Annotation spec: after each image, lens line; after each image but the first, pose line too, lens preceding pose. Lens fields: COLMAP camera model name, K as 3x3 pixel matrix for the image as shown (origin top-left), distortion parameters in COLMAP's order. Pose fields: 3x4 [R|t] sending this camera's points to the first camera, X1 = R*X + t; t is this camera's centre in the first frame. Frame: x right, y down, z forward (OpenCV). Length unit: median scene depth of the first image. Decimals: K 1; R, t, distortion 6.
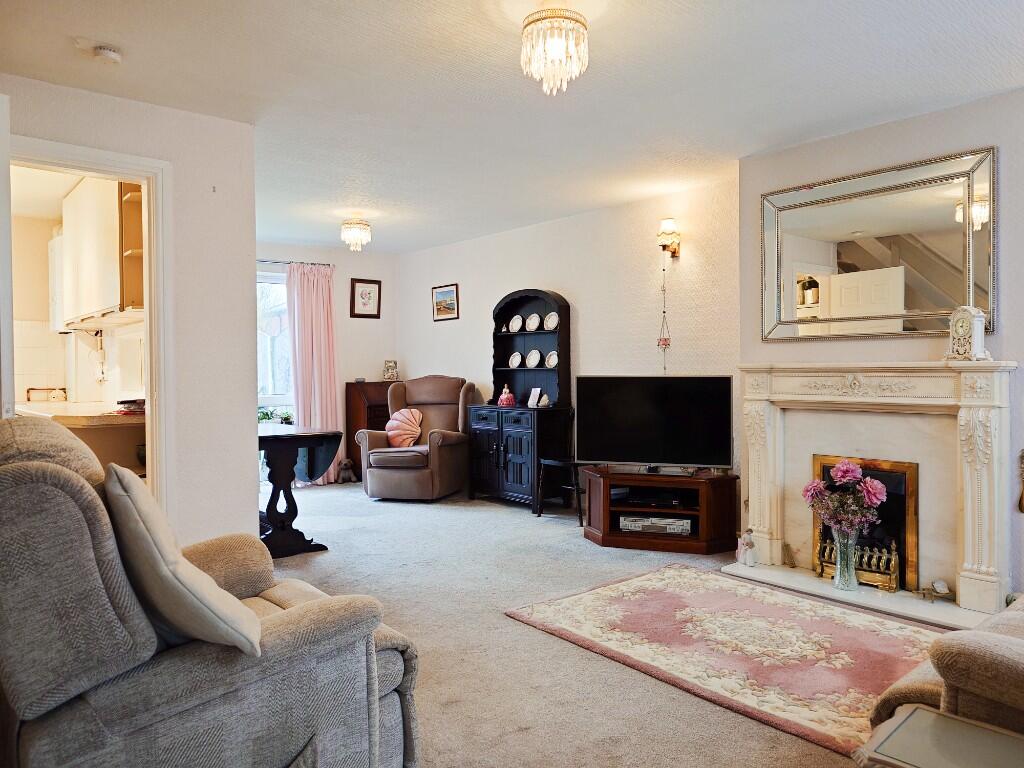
lens RADIAL K [[711.6, 0, 517.1], [0, 711.6, 381.1], [0, 0, 1]] dist [-0.001239, 0.002736]
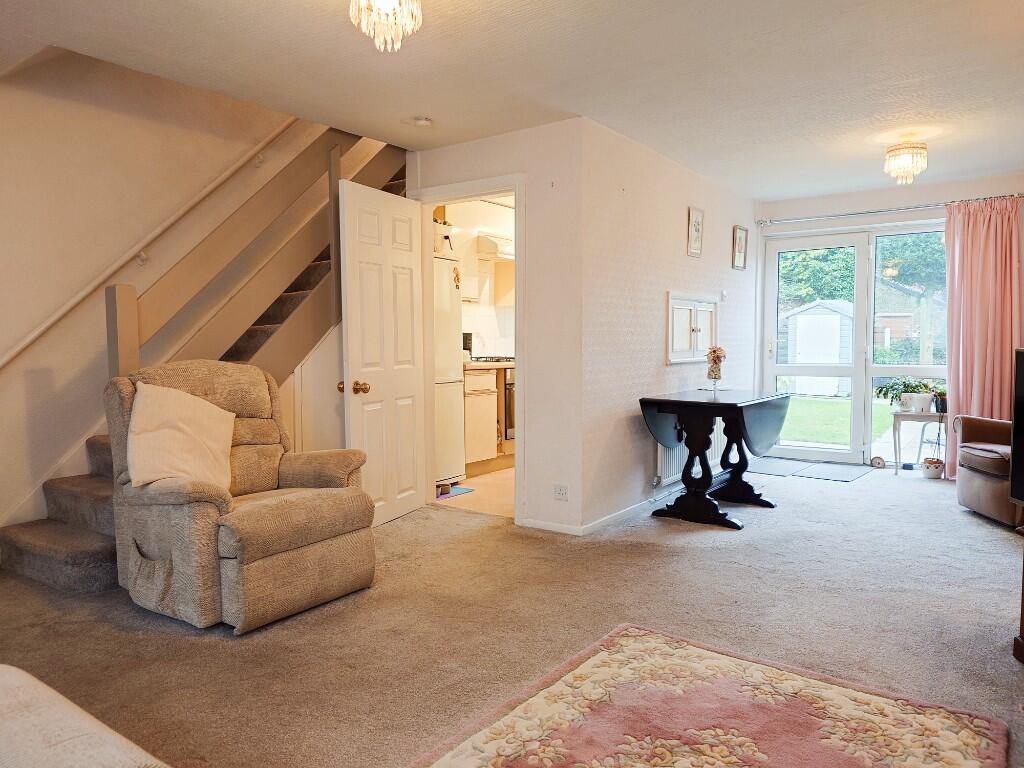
lens RADIAL K [[711.6, 0, 517.1], [0, 711.6, 381.1], [0, 0, 1]] dist [-0.001239, 0.002736]
pose [[0.234365, 0.065823, -0.969918, 0.398804], [-0.011763, 0.997824, 0.064875, -0.011309], [0.972077, -0.003796, 0.234630, 0.350562]]
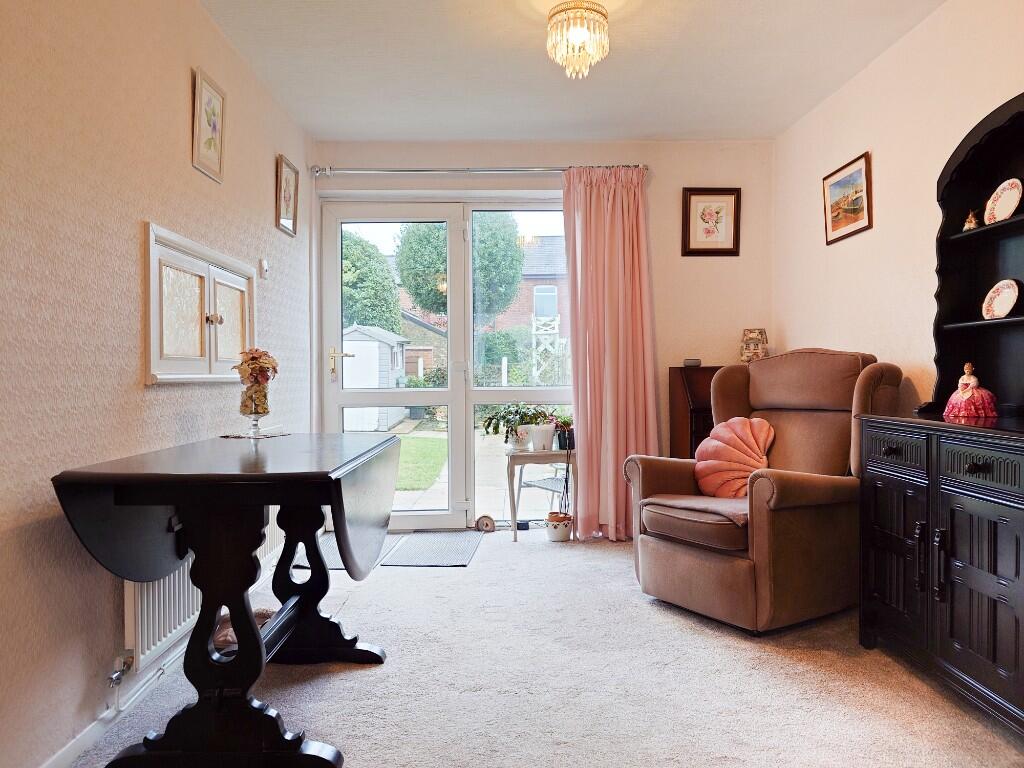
lens RADIAL K [[711.6, 0, 517.1], [0, 711.6, 381.1], [0, 0, 1]] dist [-0.001239, 0.002736]
pose [[0.775434, 0.011307, -0.631327, 0.036224], [-0.010308, 0.999933, 0.005248, 0.013615], [0.631344, 0.002438, 0.775499, 0.539374]]
